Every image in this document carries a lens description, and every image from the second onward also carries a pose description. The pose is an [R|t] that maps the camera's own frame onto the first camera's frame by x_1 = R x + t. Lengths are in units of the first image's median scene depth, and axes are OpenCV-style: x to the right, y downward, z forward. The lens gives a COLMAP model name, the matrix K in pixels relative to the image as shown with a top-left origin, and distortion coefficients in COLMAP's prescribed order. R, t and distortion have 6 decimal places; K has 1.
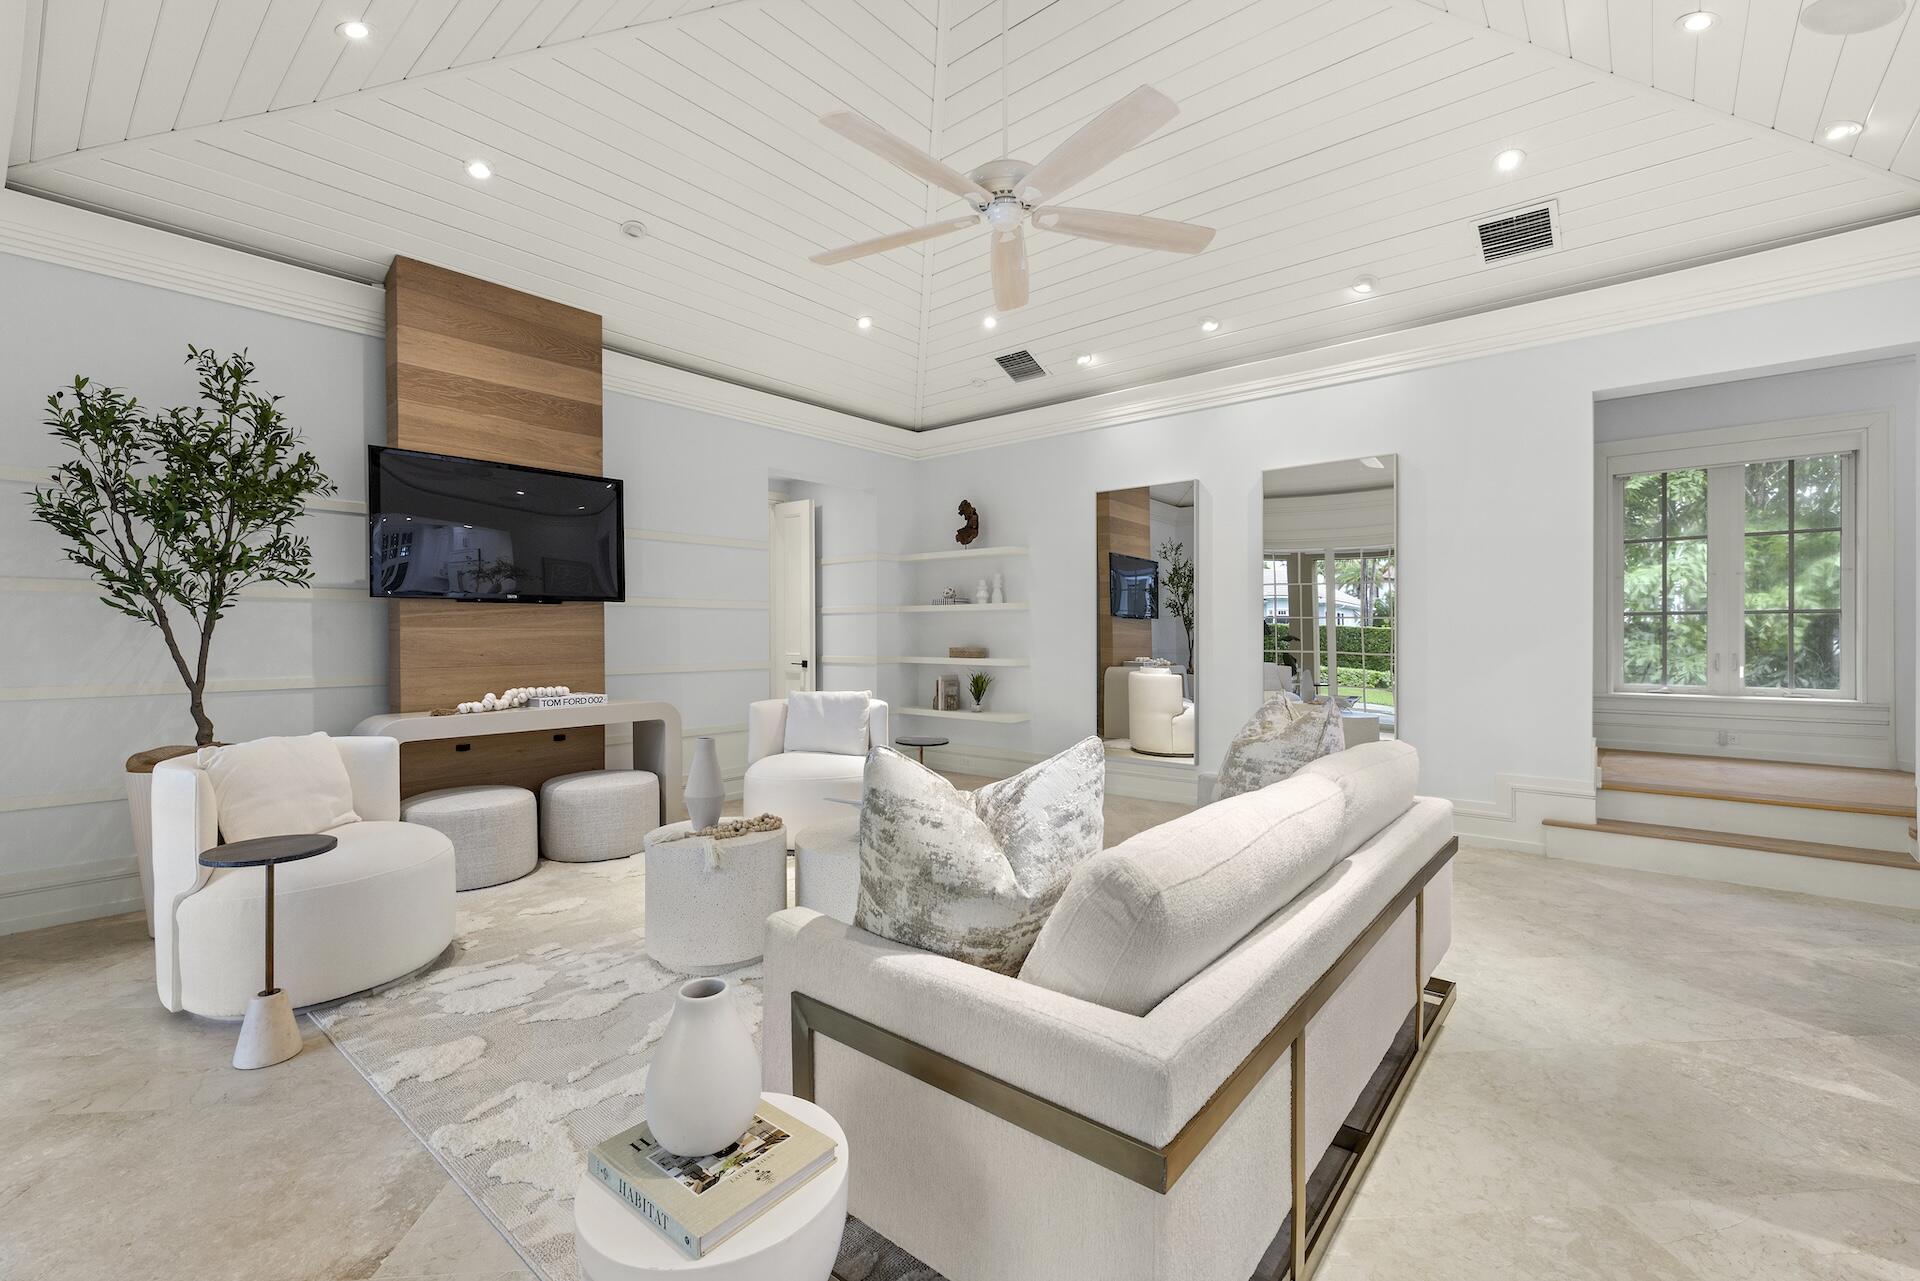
lens RADIAL K [[850.2, 0, 968.9], [0, 850.2, 631.8], [0, 0, 1]] dist [0.000719, 0.000140]
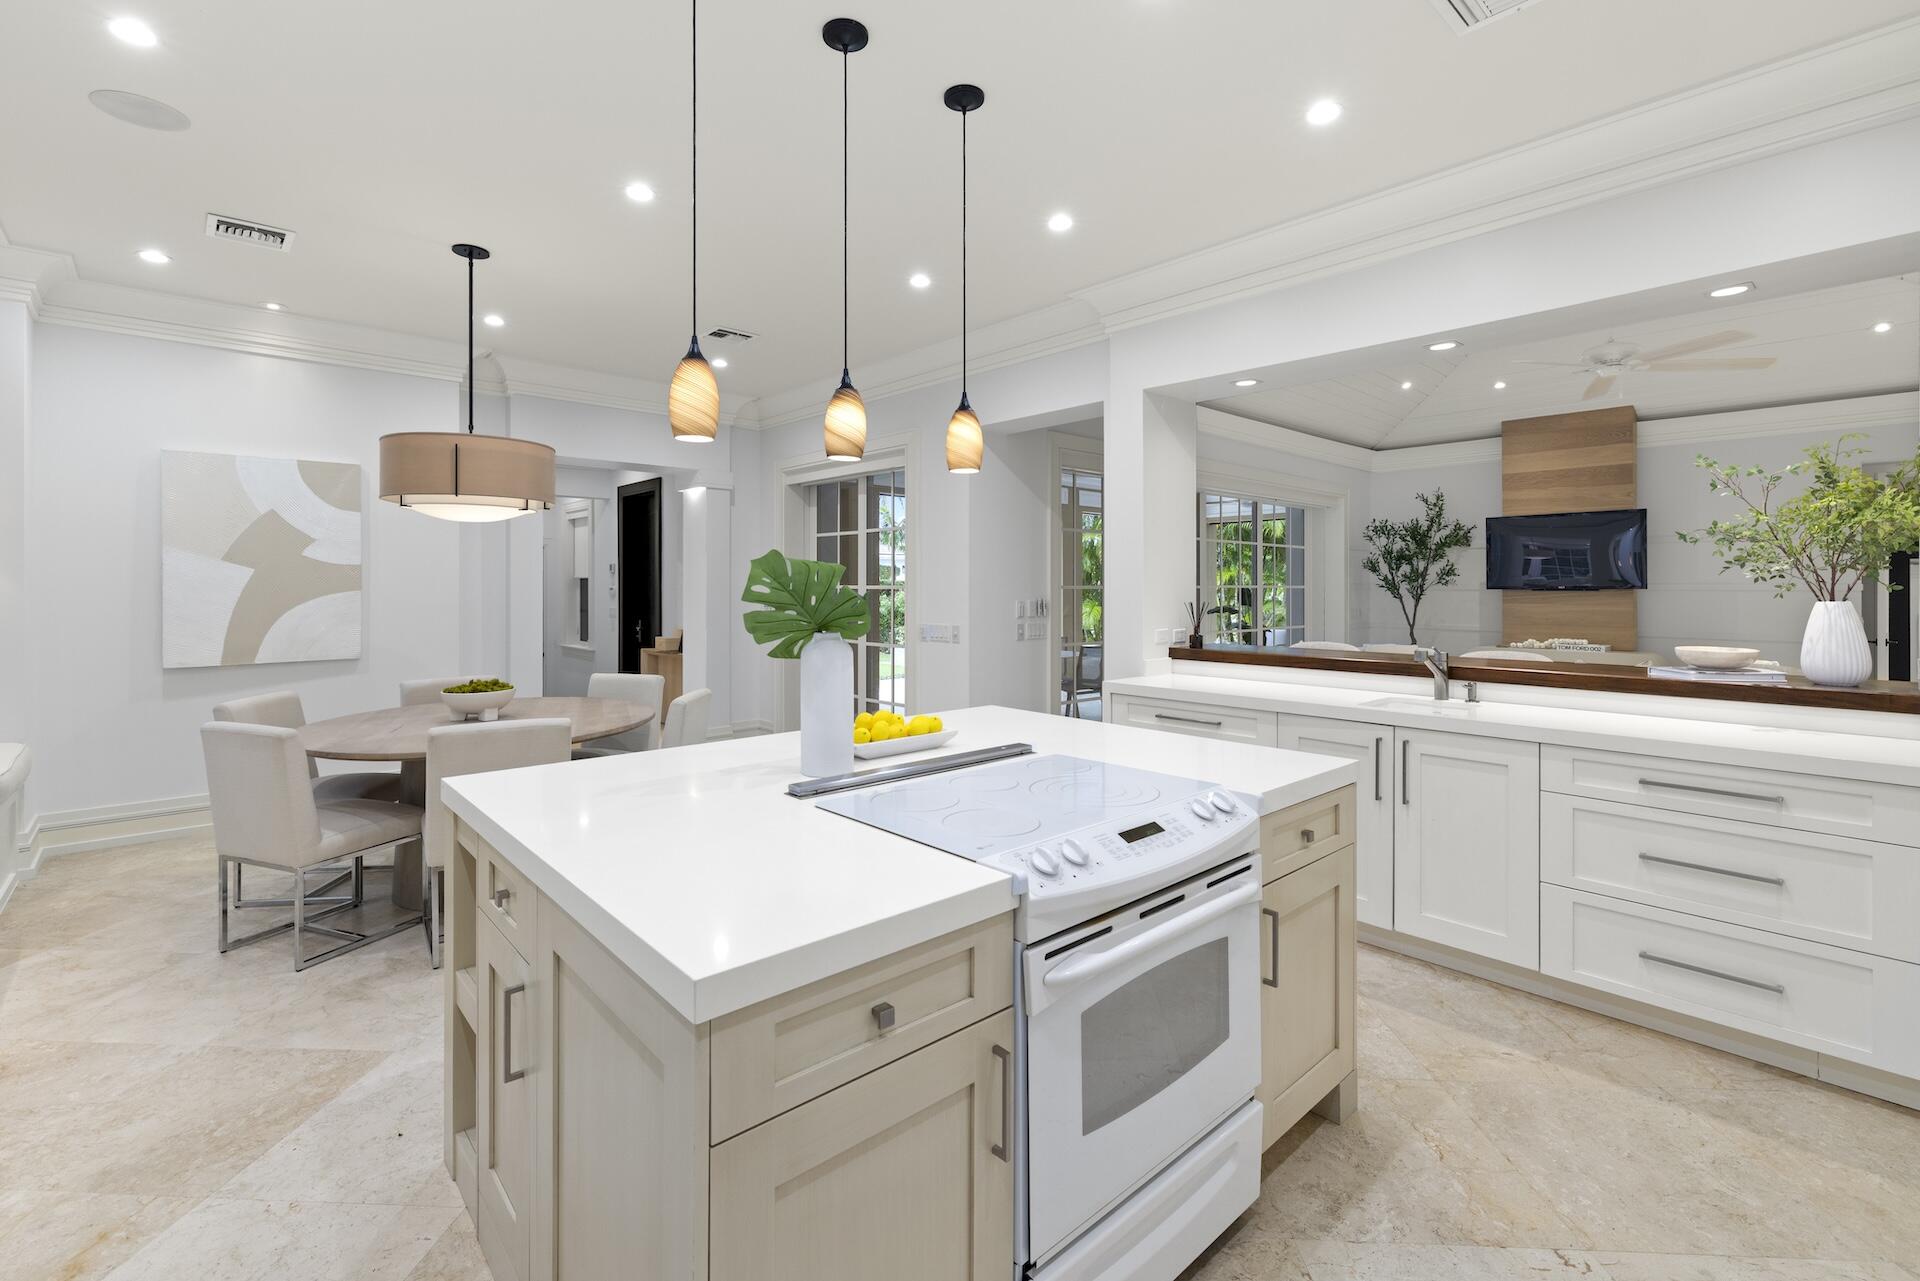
lens RADIAL K [[850.2, 0, 964.2], [0, 850.2, 589.0], [0, 0, 1]] dist [0.000719, 0.000140]
pose [[-0.124116, 0.007562, -0.992239, 1.686441], [-0.000137, 0.999971, 0.007638, -0.062071], [0.992268, 0.001084, -0.124111, -0.038844]]
